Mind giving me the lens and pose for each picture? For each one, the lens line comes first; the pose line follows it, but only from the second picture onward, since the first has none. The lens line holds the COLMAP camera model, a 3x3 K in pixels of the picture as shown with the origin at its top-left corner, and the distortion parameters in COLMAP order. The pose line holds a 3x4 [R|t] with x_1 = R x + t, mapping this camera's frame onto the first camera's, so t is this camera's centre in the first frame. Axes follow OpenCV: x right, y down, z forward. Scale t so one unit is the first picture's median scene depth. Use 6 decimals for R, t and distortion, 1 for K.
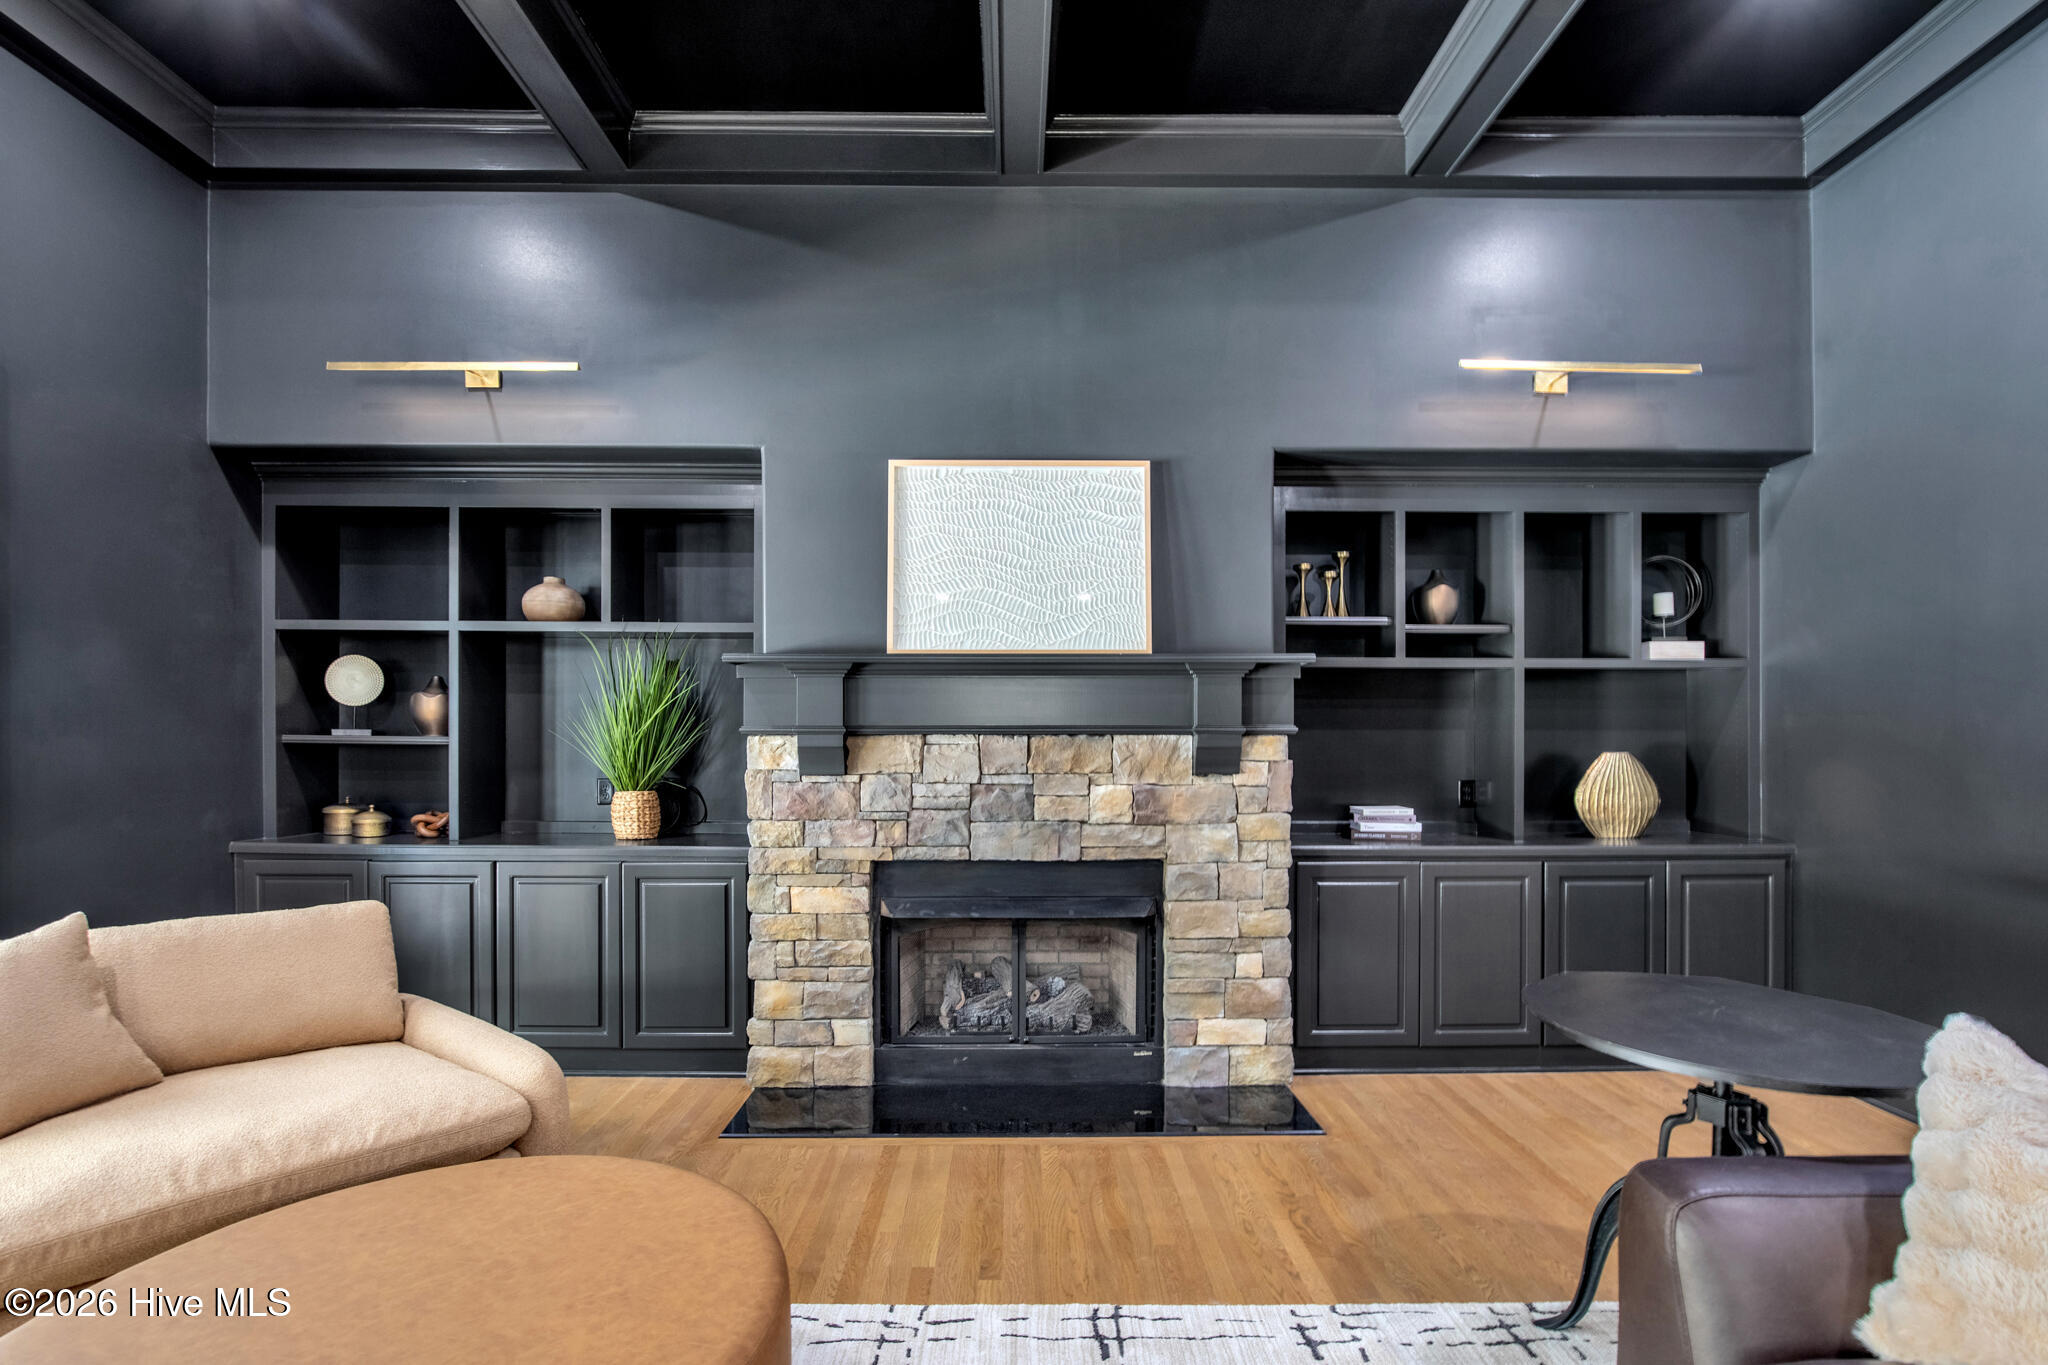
lens RADIAL K [[960.9, 0, 1017.3], [0, 960.9, 737.1], [0, 0, 1]] dist [-0.014554, -0.002435]
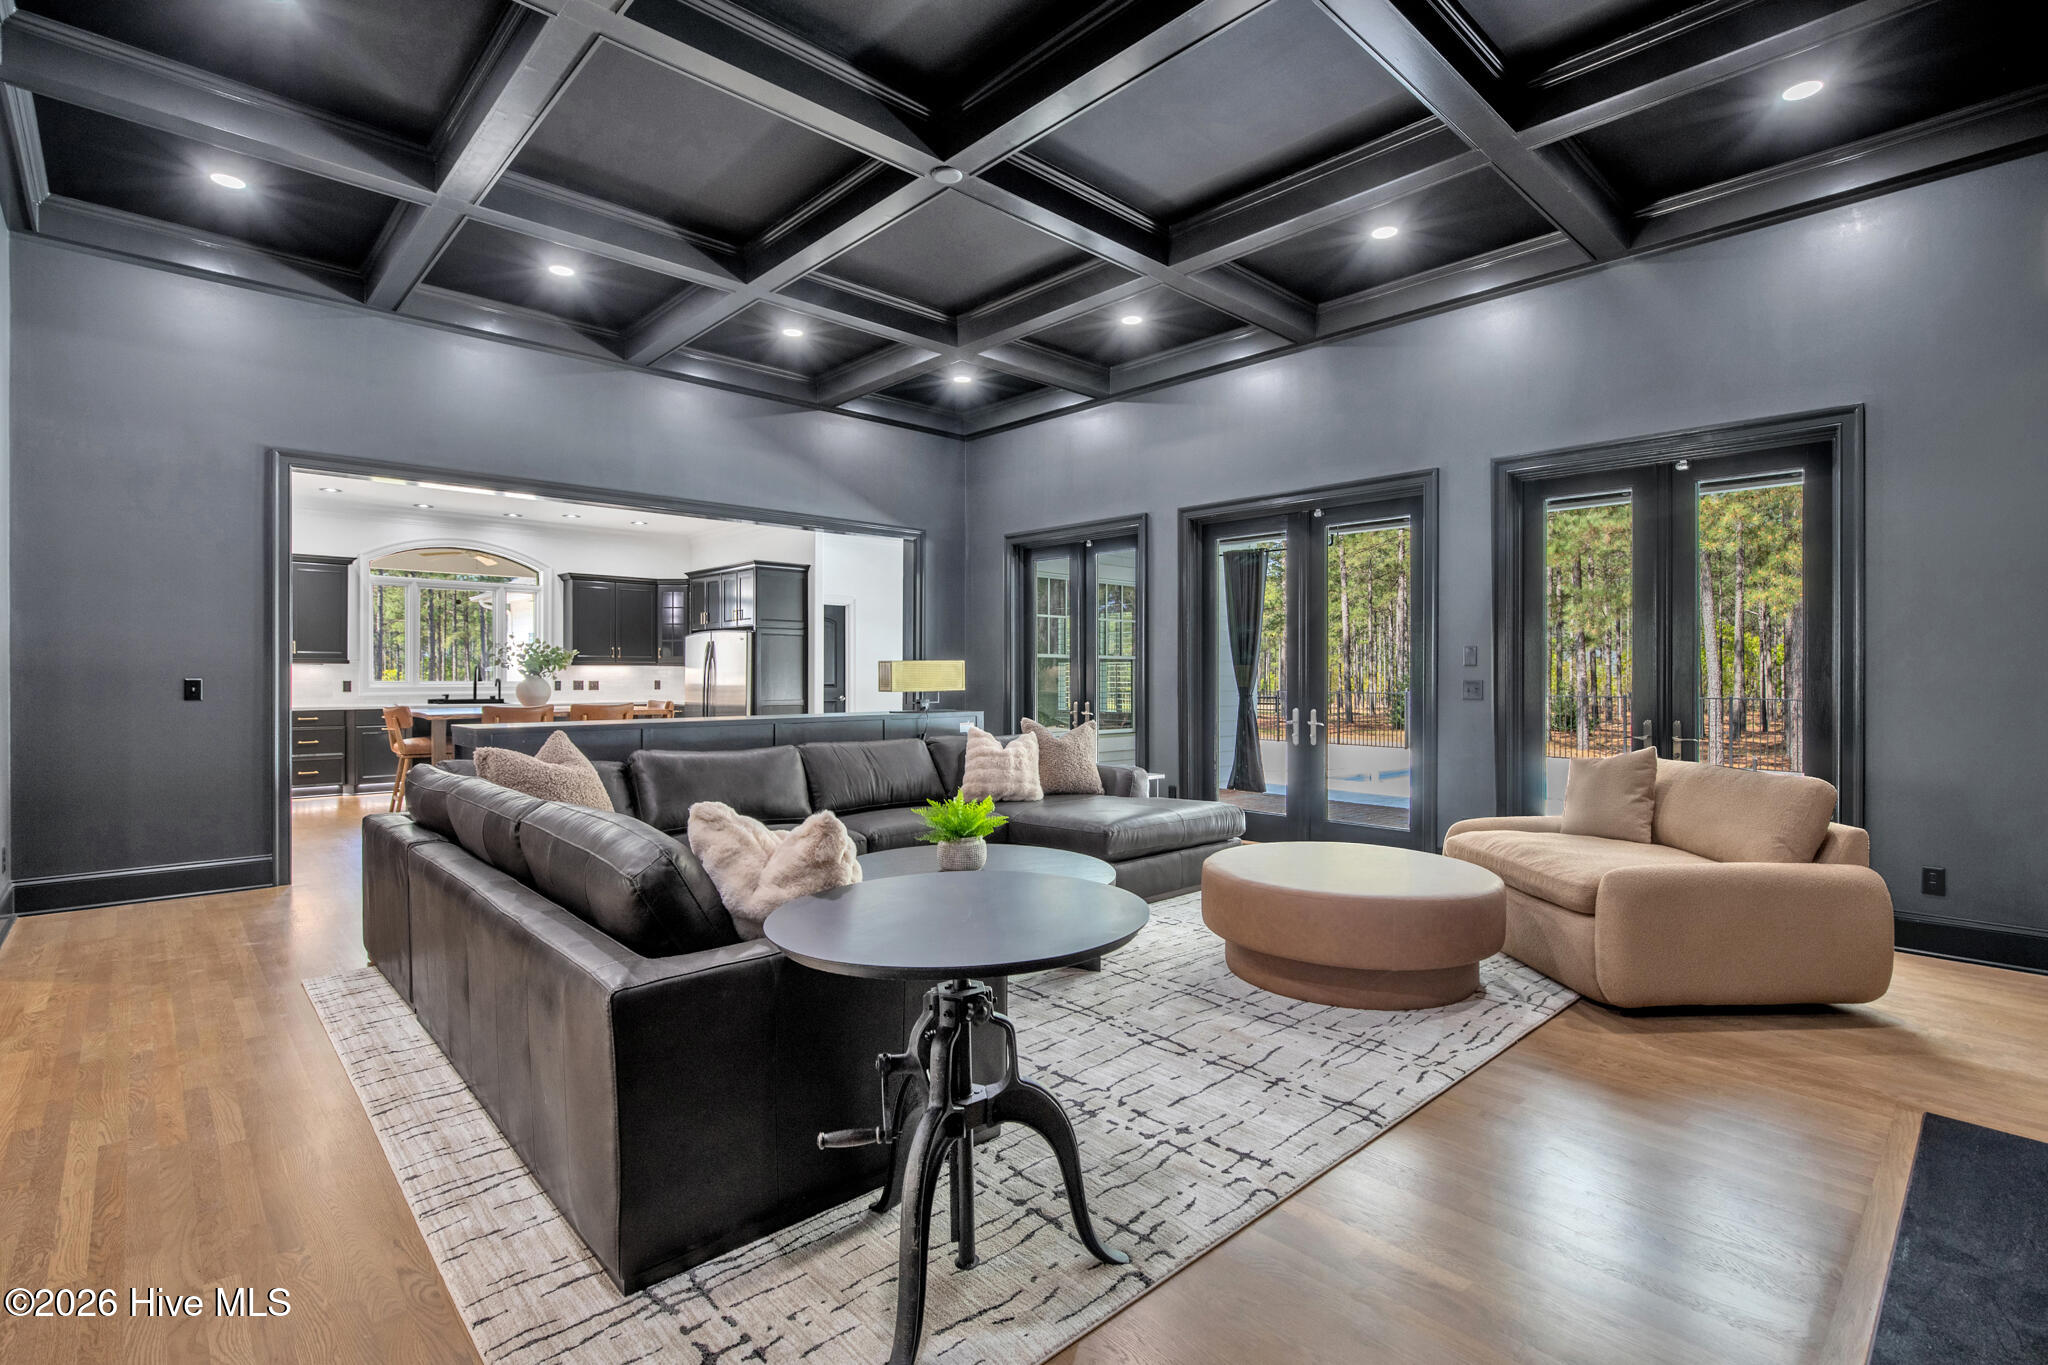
lens RADIAL K [[960.9, 0, 1042.3], [0, 960.9, 678.0], [0, 0, 1]] dist [-0.014554, -0.002435]
pose [[-0.730207, -0.001094, -0.683225, 0.721678], [-0.004568, 0.999984, 0.003280, 0.031309], [0.683211, 0.005516, -0.730200, 0.943850]]
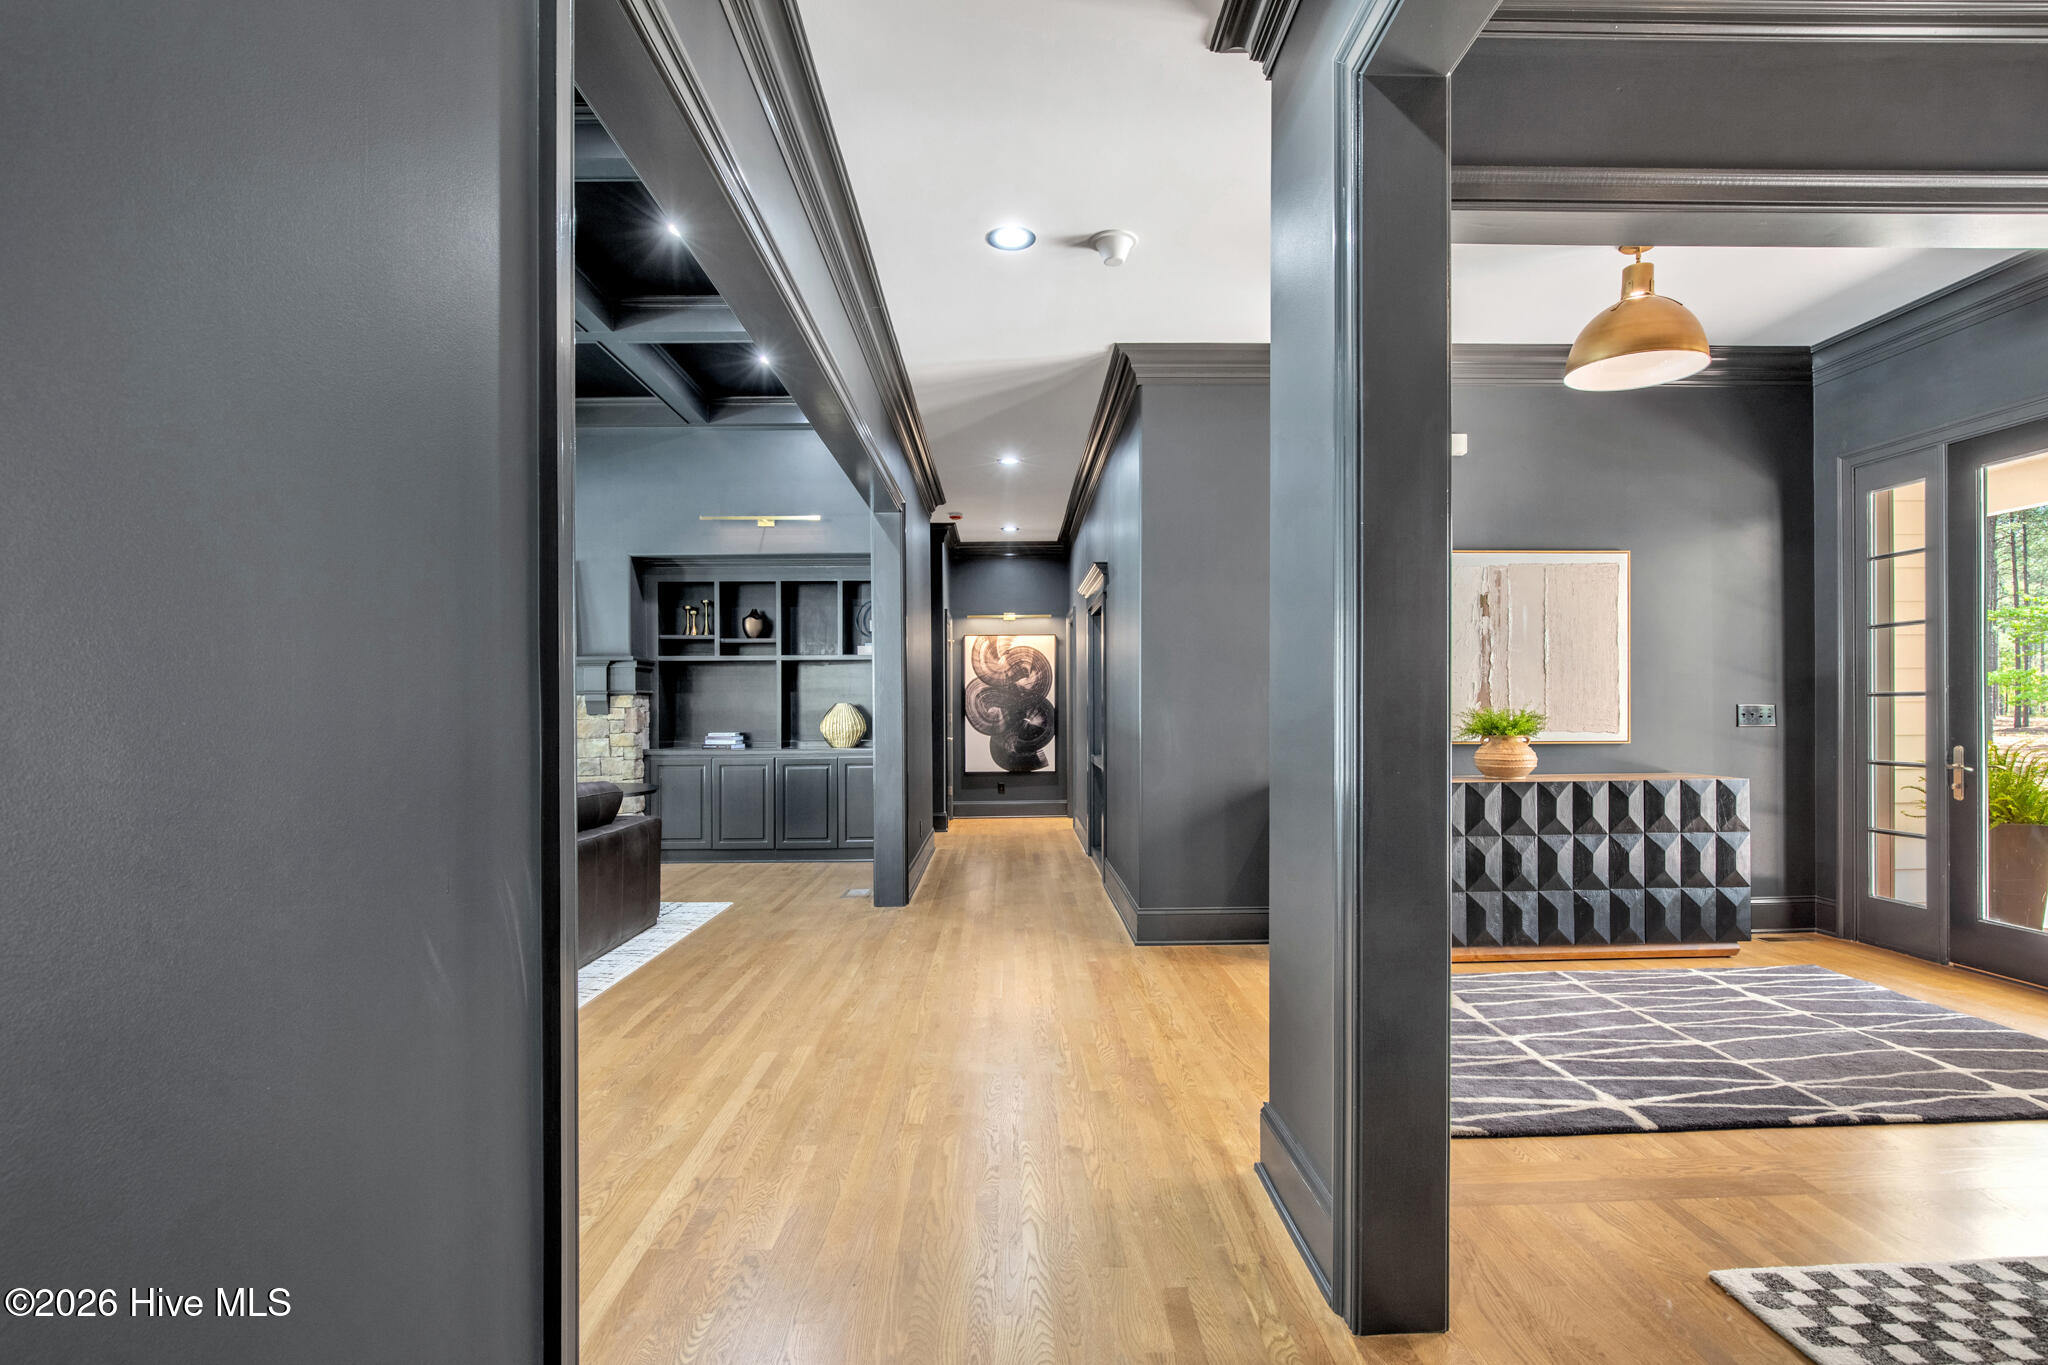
lens RADIAL K [[960.9, 0, 1020.8], [0, 960.9, 691.6], [0, 0, 1]] dist [-0.014554, -0.002435]
pose [[0.999958, -0.009205, 0.000321, 1.103367], [0.009210, 0.999761, -0.019852, 0.038935], [-0.000138, 0.019855, 0.999803, -1.047015]]
